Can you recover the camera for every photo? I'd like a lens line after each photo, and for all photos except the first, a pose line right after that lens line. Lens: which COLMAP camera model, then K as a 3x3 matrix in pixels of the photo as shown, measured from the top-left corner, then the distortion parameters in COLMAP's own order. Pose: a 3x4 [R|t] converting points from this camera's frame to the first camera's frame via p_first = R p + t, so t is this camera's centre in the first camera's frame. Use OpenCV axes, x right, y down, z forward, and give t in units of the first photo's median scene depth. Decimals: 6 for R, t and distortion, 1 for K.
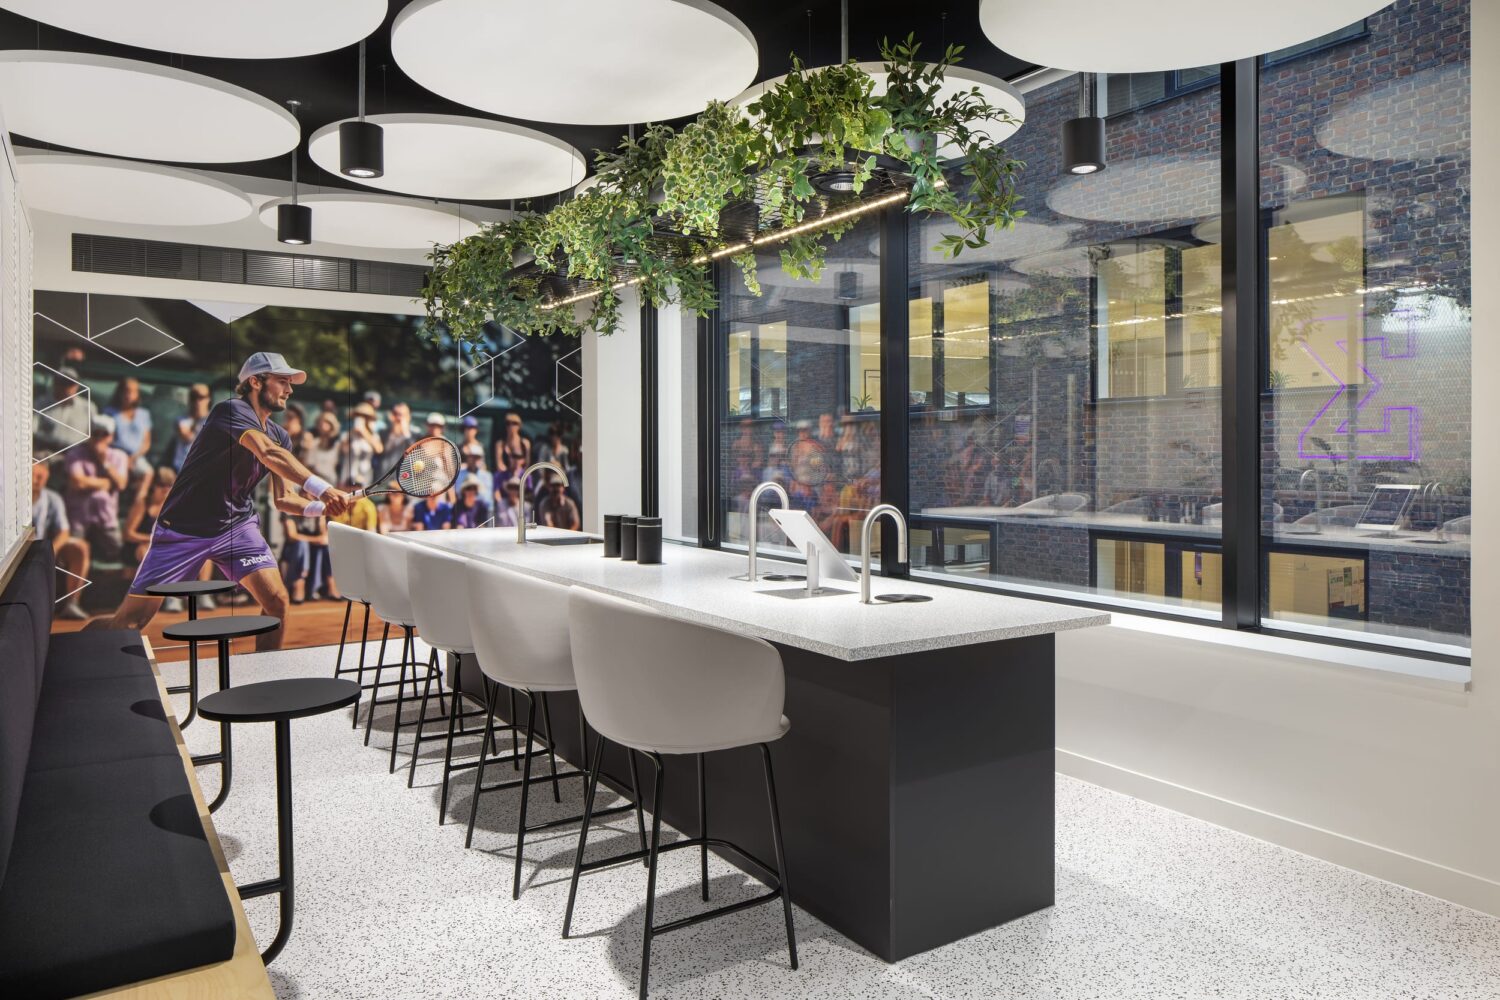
lens RADIAL K [[1042.0, 0, 748.1], [0, 1042.0, 467.7], [0, 0, 1]] dist [-0.009431, 0.002270]
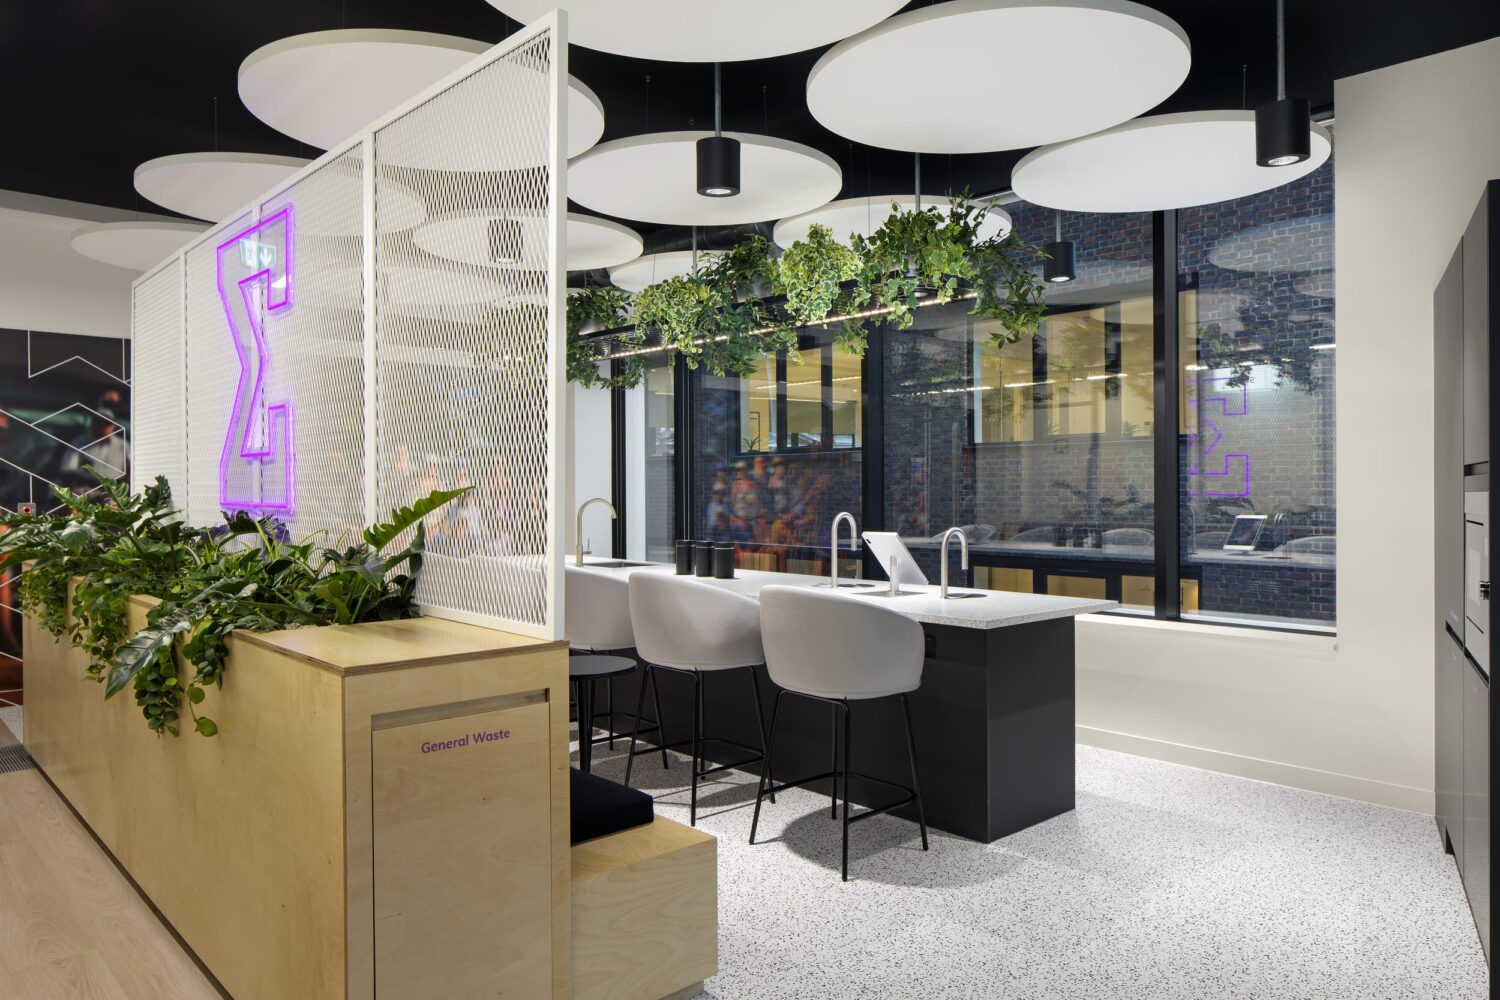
lens RADIAL K [[1045.1, 0, 750.0], [0, 1045.1, 500.0], [0, 0, 1]] dist [-0.004341, -0.004619]
pose [[0.985734, 0.000503, 0.168312, -0.290385], [0.000348, 0.999987, -0.005026, 0.004460], [-0.168313, 0.005013, 0.985721, -0.253022]]
